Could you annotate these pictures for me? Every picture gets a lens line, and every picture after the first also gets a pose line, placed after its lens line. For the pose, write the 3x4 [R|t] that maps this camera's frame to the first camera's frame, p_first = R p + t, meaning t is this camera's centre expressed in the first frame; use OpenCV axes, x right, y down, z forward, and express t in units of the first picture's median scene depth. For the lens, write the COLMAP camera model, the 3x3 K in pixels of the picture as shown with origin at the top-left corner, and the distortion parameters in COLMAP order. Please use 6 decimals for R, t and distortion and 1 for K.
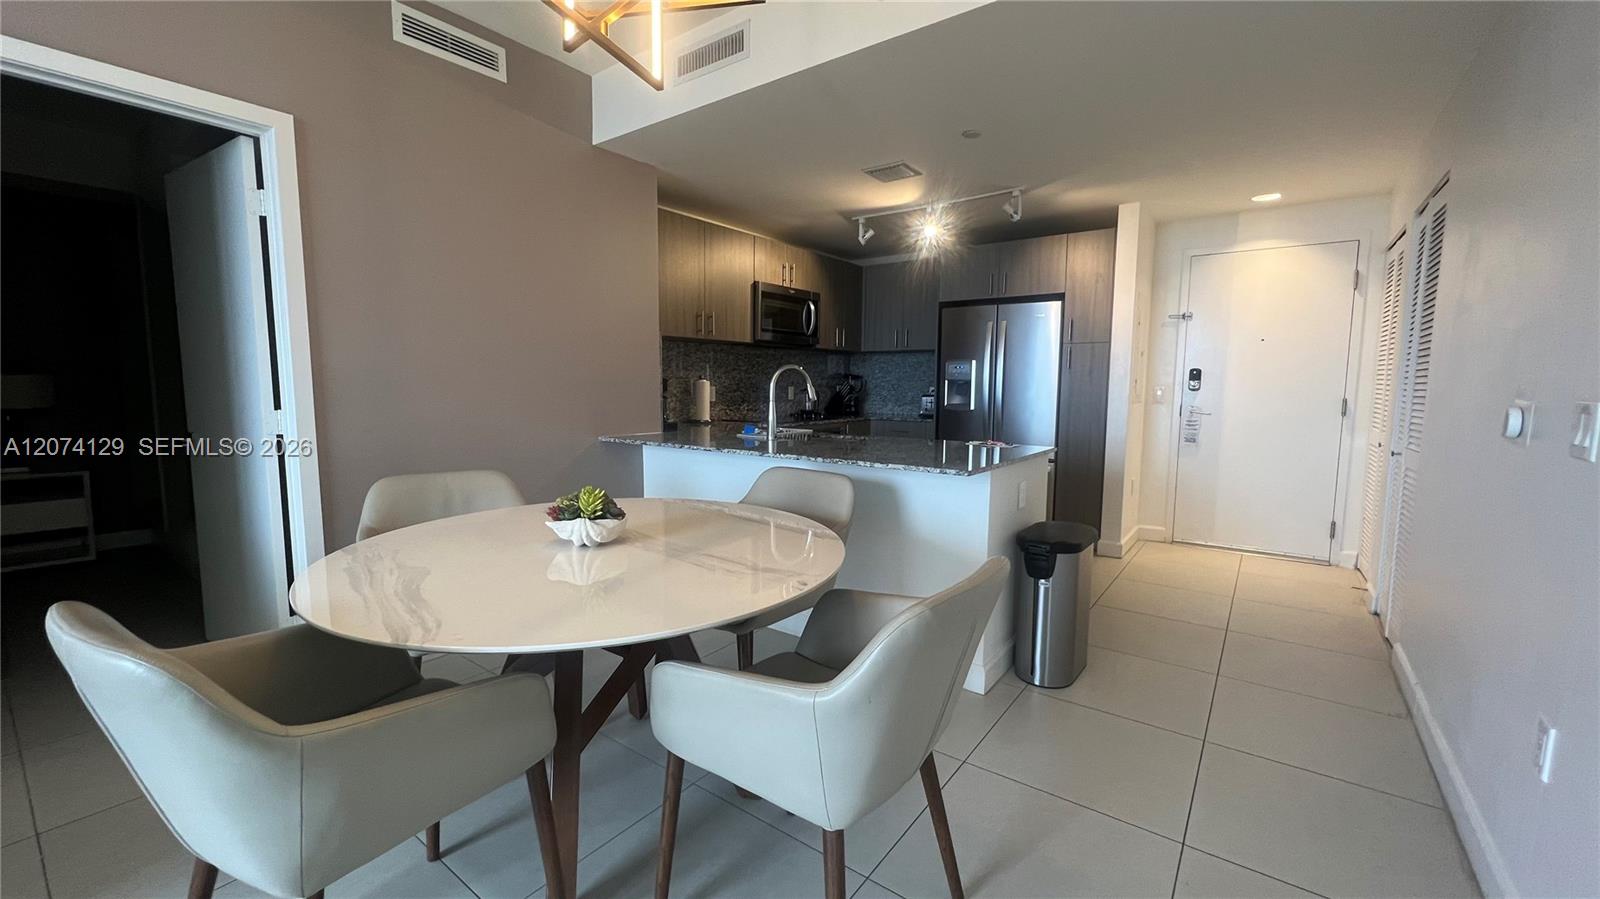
lens RADIAL K [[642.9, 0, 792.0], [0, 642.9, 445.5], [0, 0, 1]] dist [0.003412, 0.001005]
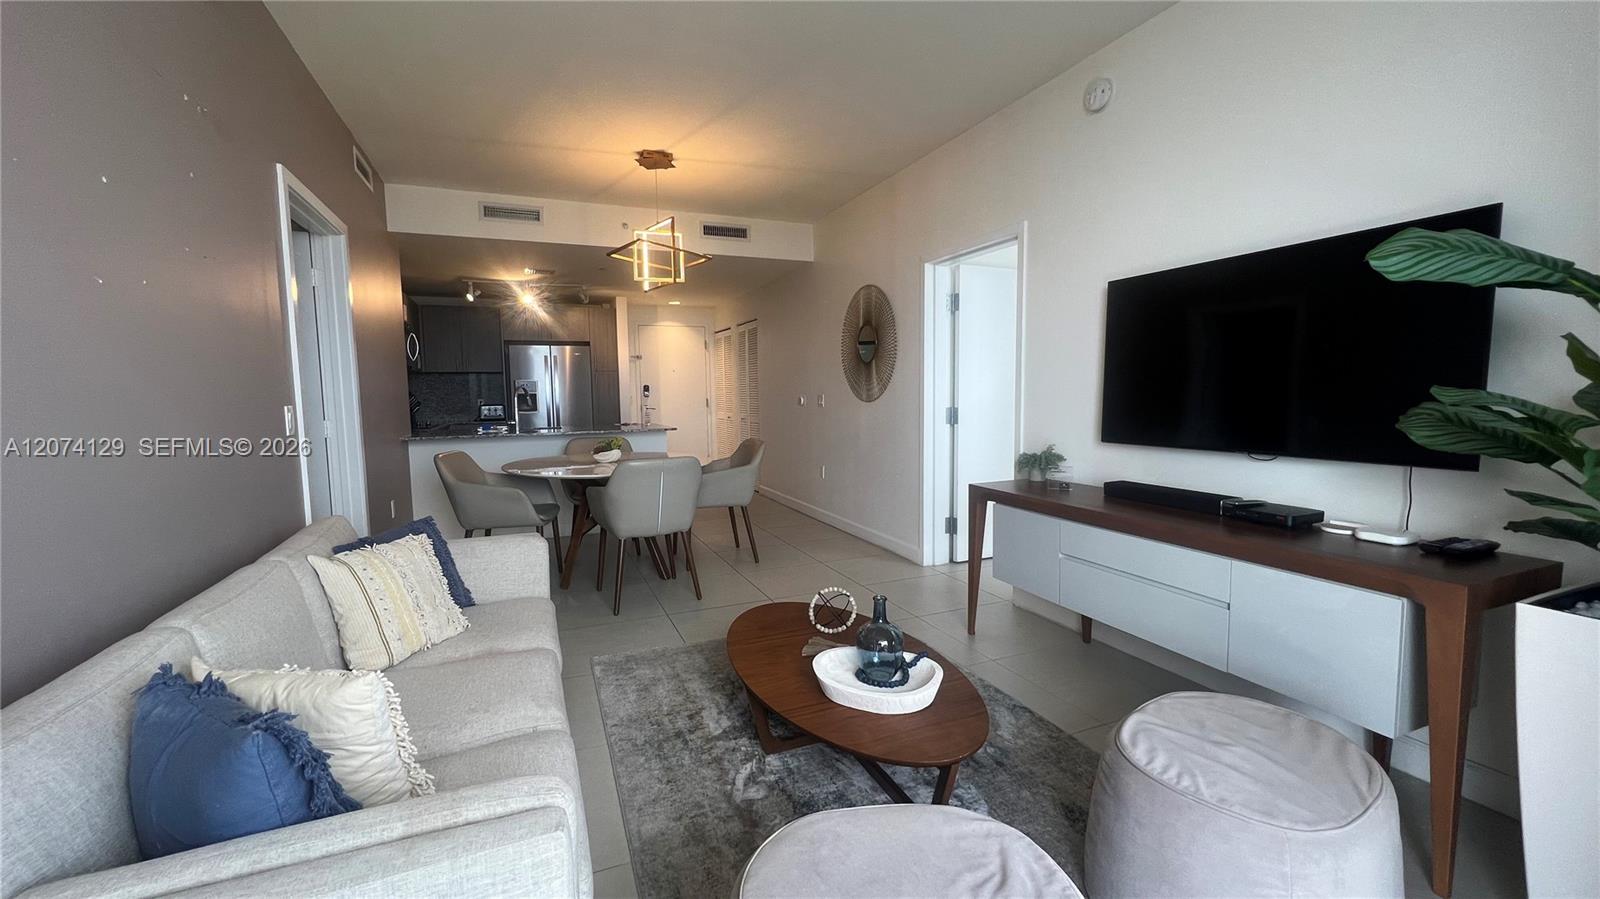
lens RADIAL K [[642.9, 0, 798.0], [0, 642.9, 447.7], [0, 0, 1]] dist [0.003412, 0.001005]
pose [[0.504511, -0.091770, 0.858515, -0.774943], [0.104540, 0.993513, 0.044767, 0.024810], [-0.857053, 0.067164, 0.510831, -0.324416]]
